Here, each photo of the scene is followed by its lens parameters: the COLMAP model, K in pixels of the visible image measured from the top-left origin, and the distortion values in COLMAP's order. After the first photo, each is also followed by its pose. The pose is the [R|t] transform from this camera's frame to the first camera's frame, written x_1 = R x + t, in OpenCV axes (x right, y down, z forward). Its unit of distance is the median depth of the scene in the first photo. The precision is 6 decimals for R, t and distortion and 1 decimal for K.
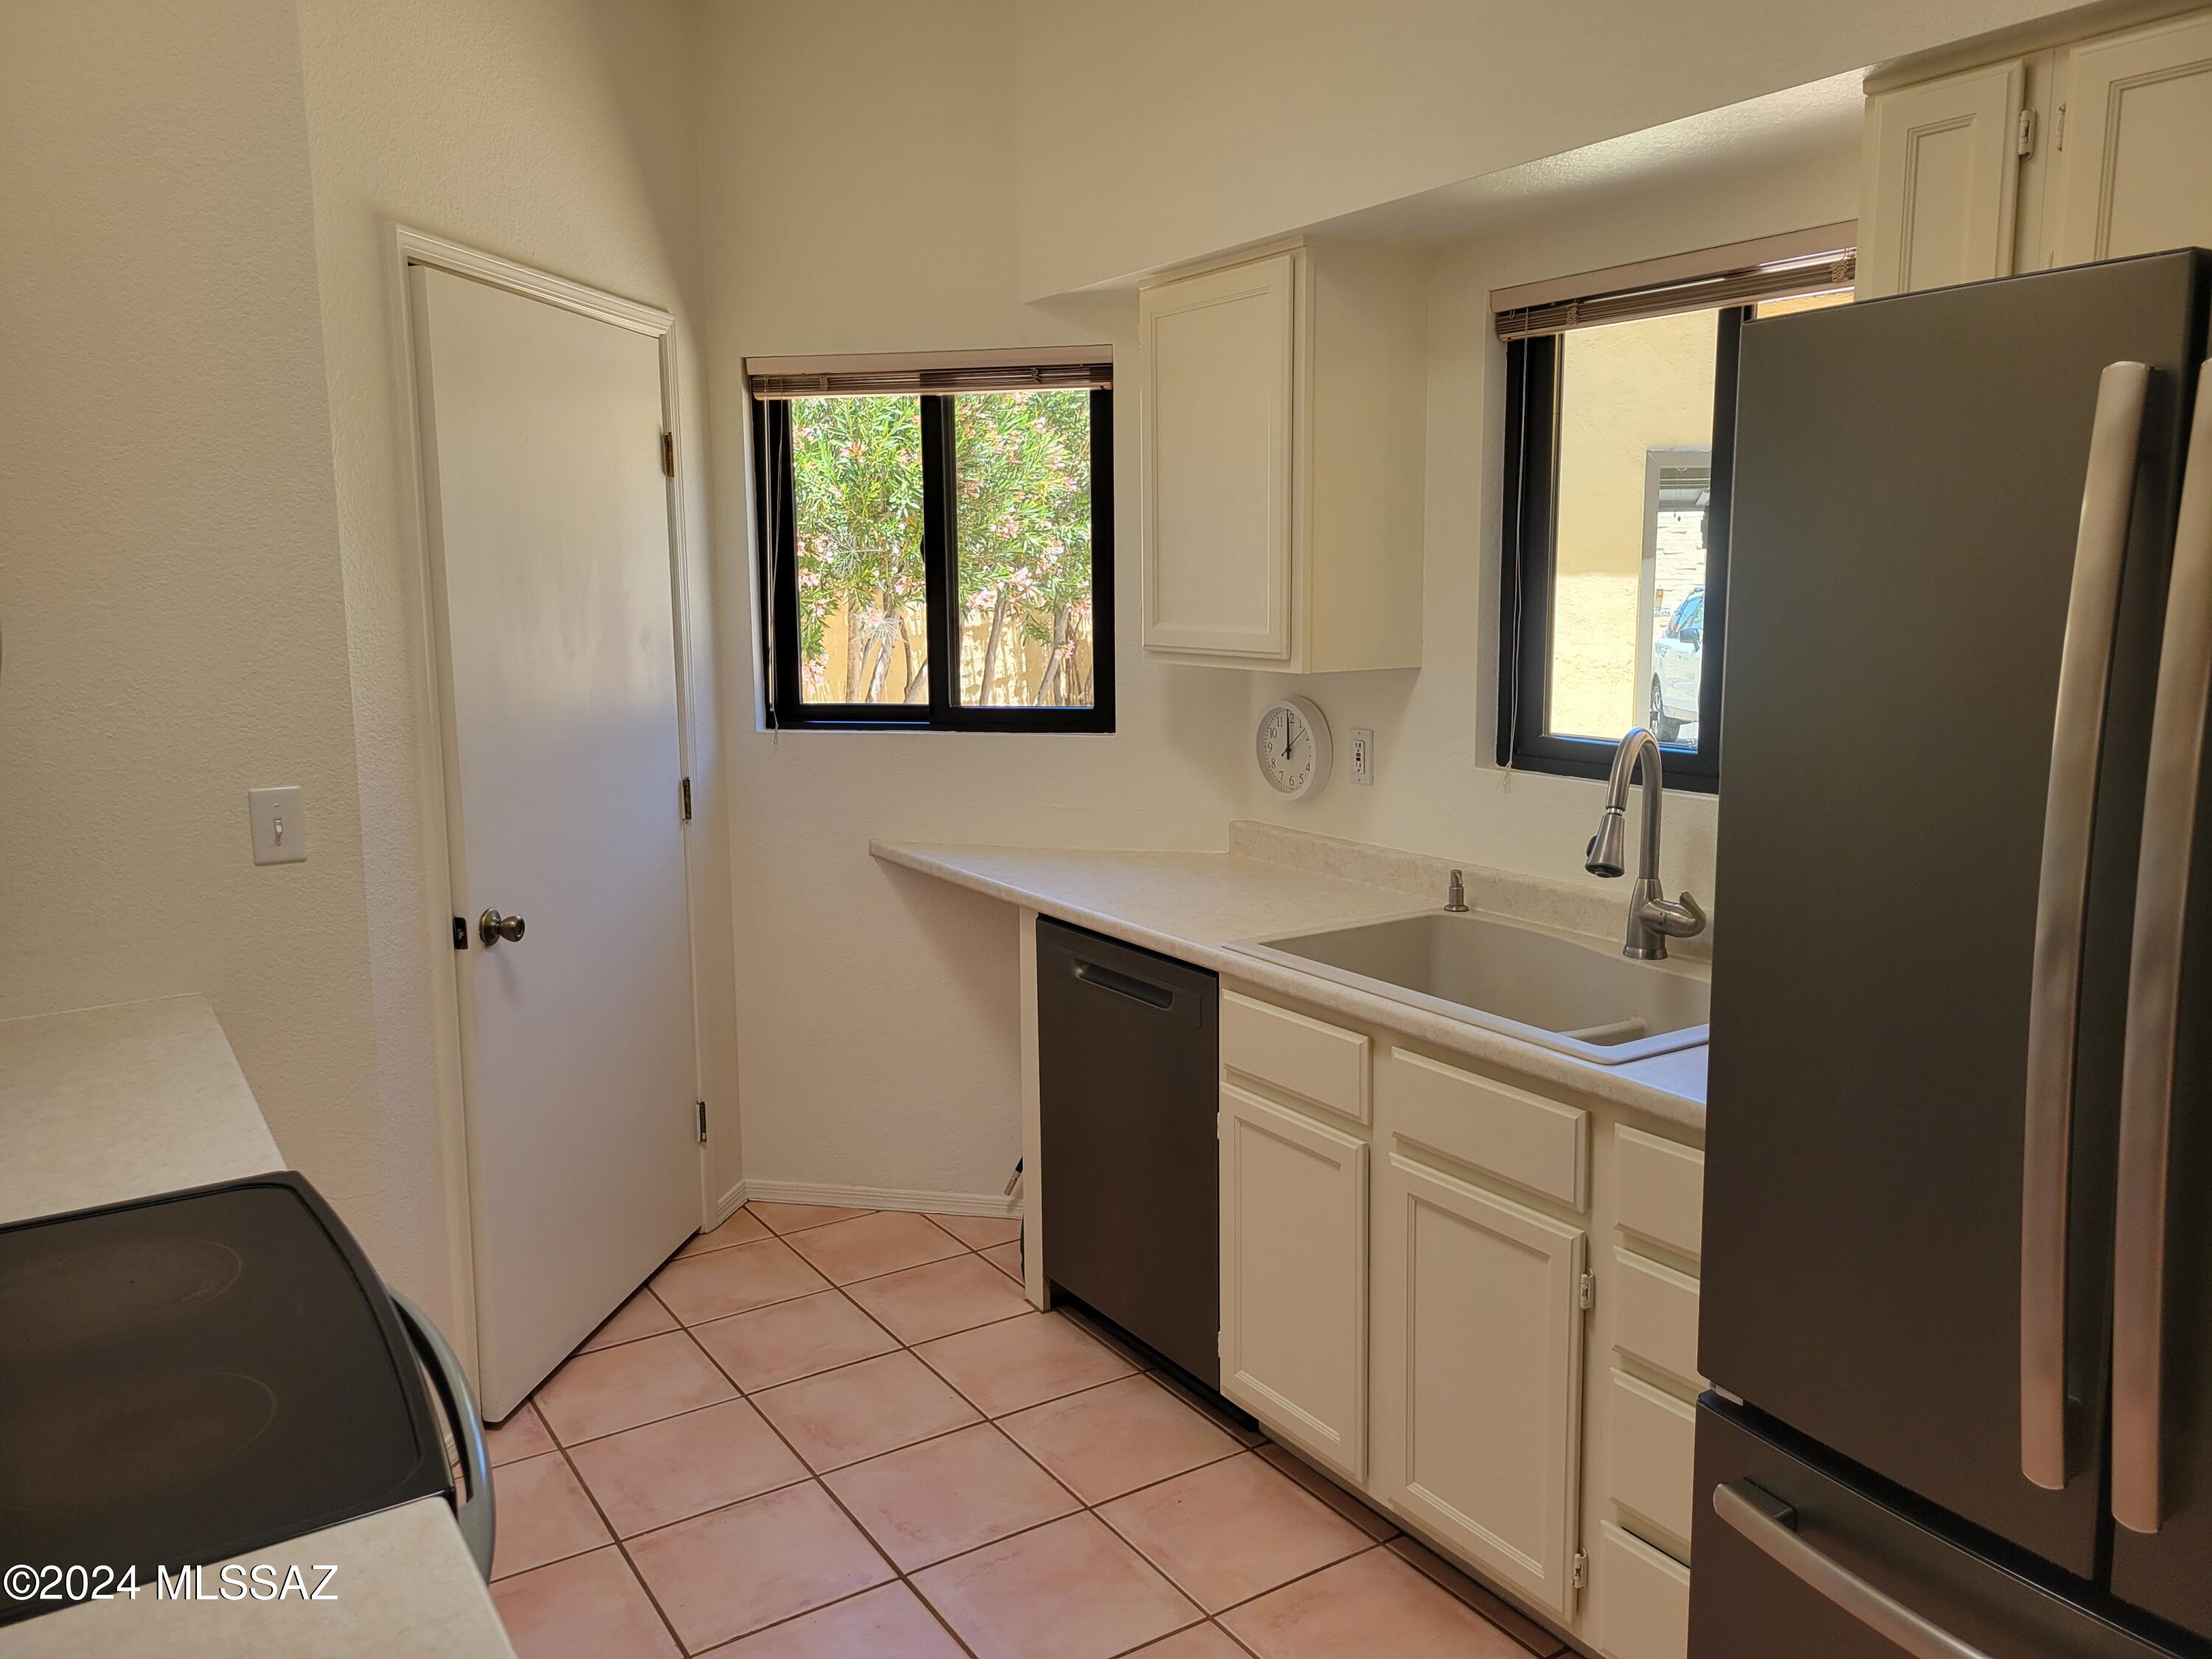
lens RADIAL K [[1654.3, 0, 1089.9], [0, 1654.3, 807.1], [0, 0, 1]] dist [0.028475, -0.007400]
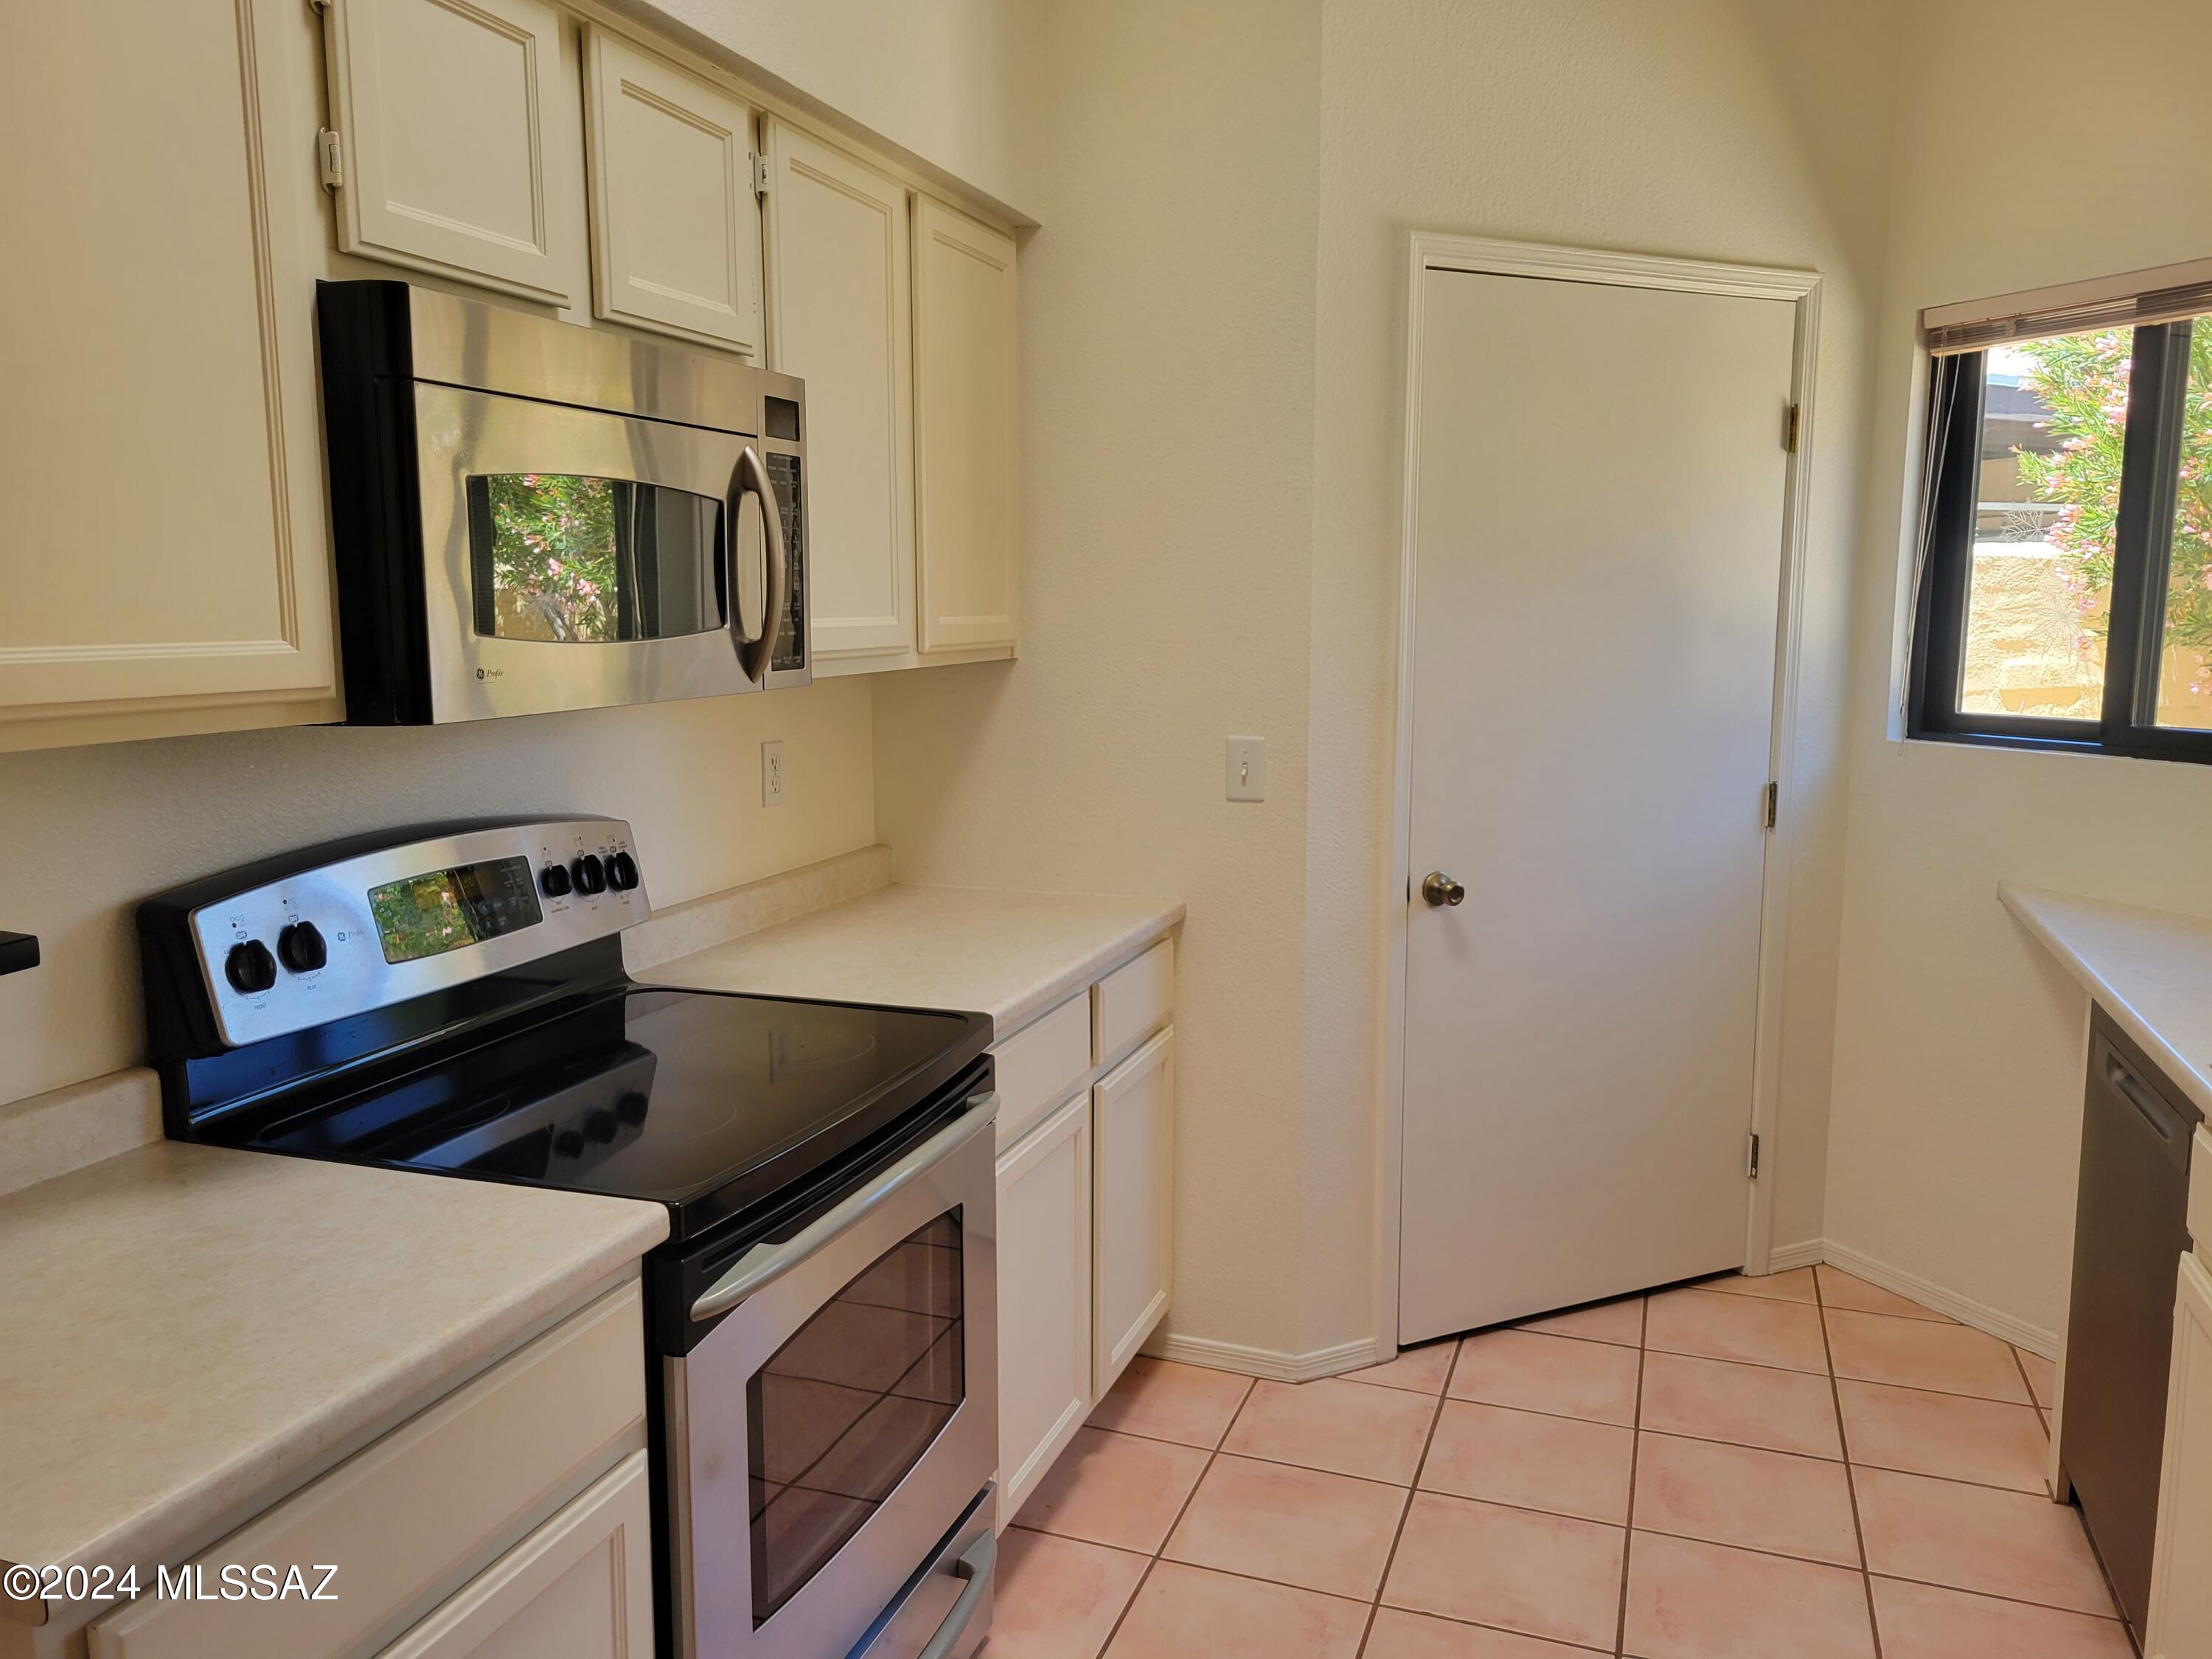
lens RADIAL K [[1654.3, 0, 1085.8], [0, 1654.3, 846.7], [0, 0, 1]] dist [0.028475, -0.007400]
pose [[0.599619, 0.122698, -0.790824, 0.268540], [-0.115343, 0.991110, 0.066317, 0.000994], [0.791930, 0.051451, 0.608441, 0.141295]]
